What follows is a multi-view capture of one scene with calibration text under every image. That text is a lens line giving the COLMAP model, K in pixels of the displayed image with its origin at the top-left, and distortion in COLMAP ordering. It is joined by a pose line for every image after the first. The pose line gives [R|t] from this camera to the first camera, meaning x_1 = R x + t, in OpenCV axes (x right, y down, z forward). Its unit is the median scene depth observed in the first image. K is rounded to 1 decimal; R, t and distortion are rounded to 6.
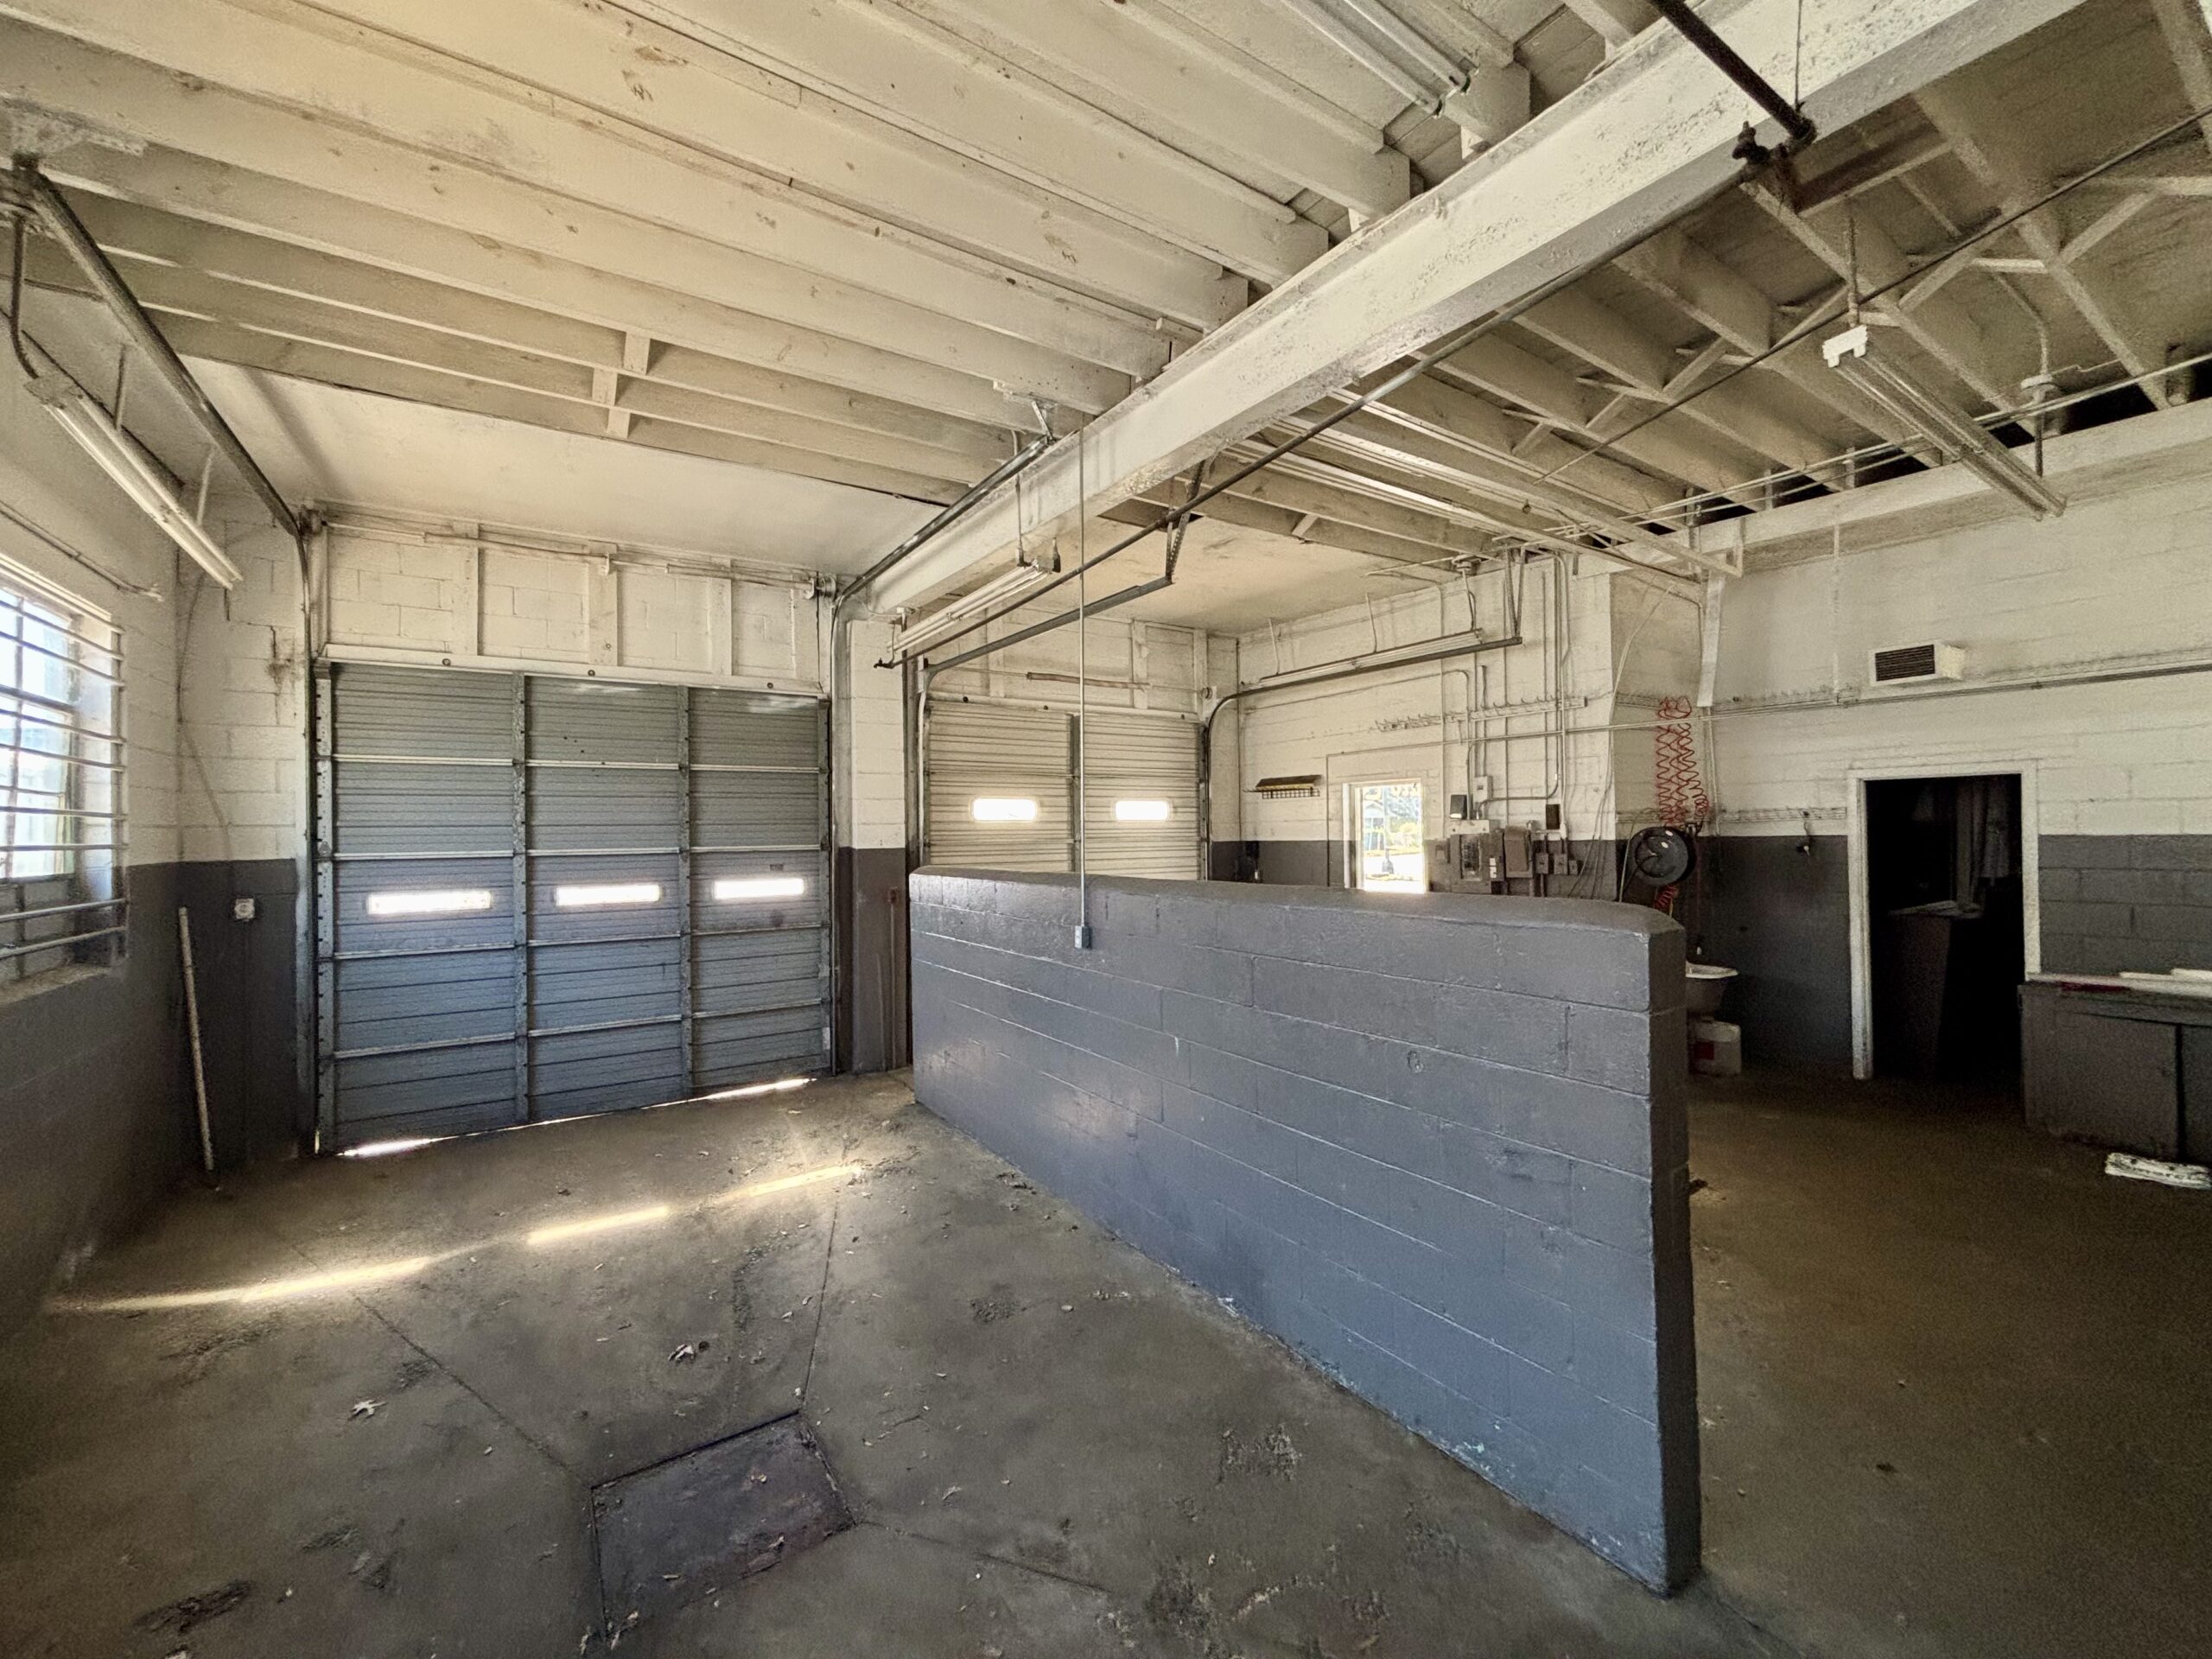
lens RADIAL K [[893.7, 0, 1102.0], [0, 893.7, 823.6], [0, 0, 1]] dist [0.002204, -0.000245]
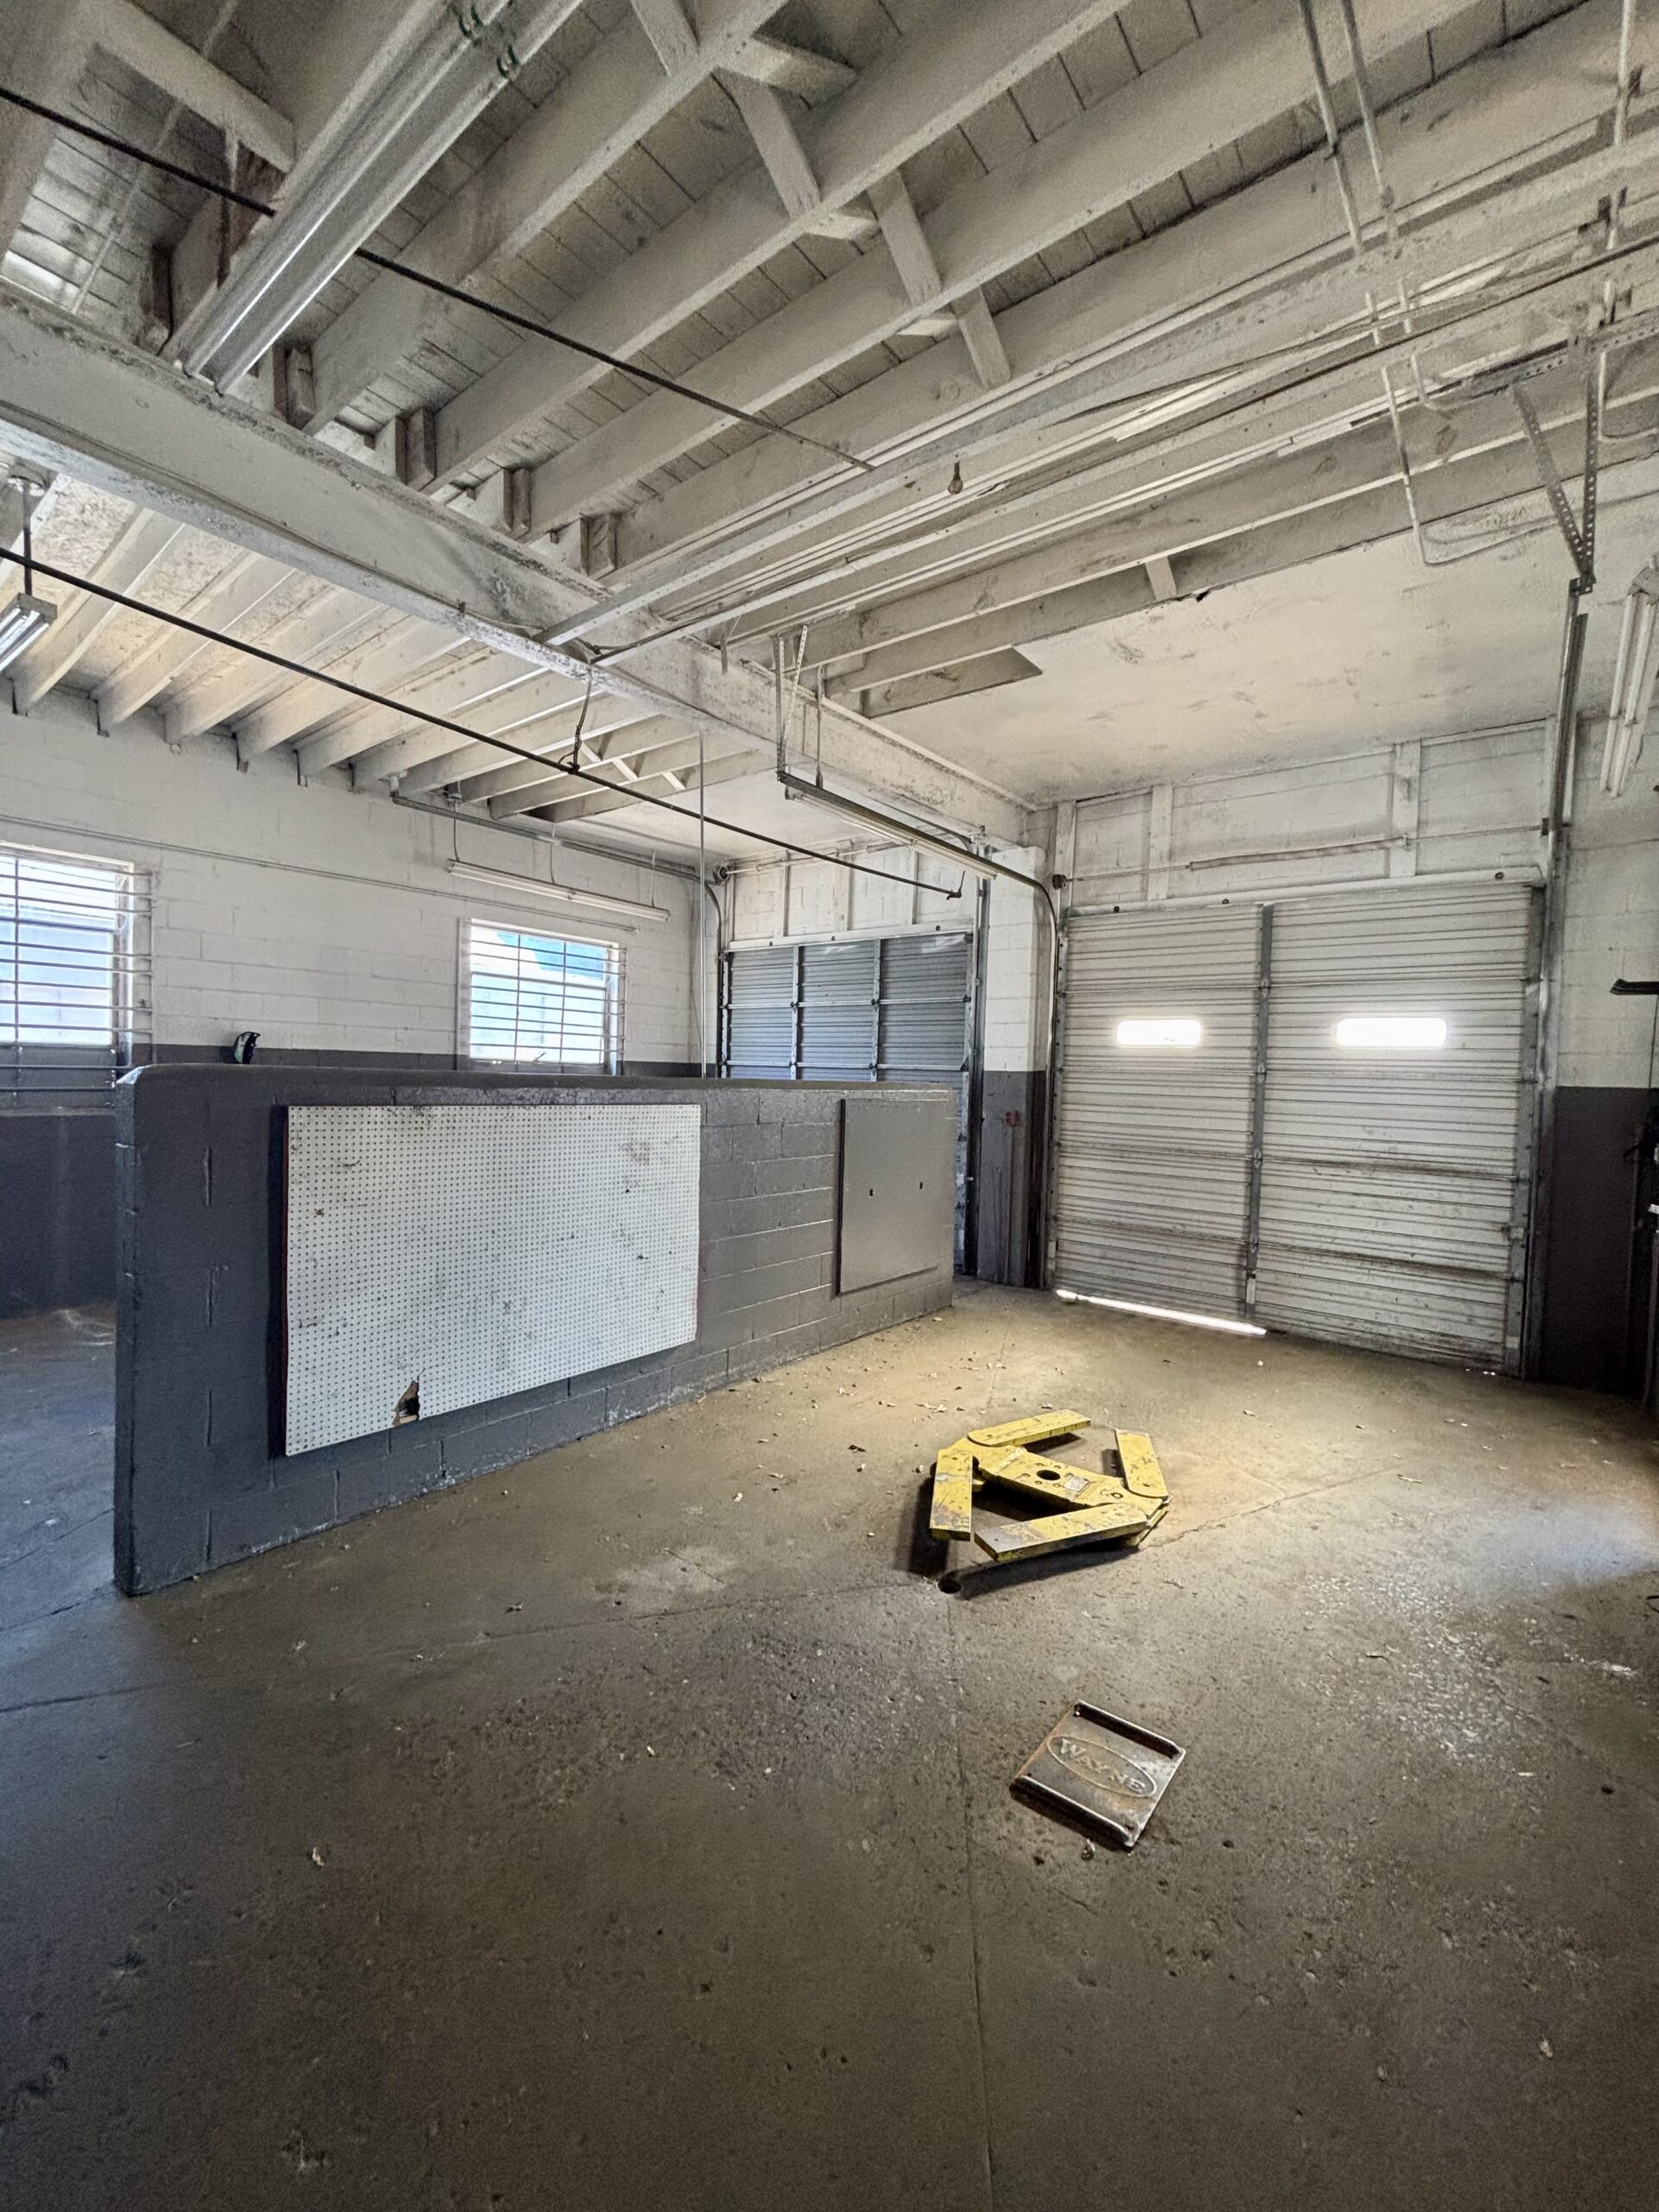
lens RADIAL K [[893.7, 0, 820.5], [0, 893.7, 1116.1], [0, 0, 1]] dist [0.002204, -0.000245]
pose [[0.297498, 0.064349, -0.952551, 0.693286], [-0.027423, 0.997890, 0.058847, 0.025361], [0.954328, 0.008615, 0.298635, 0.499500]]
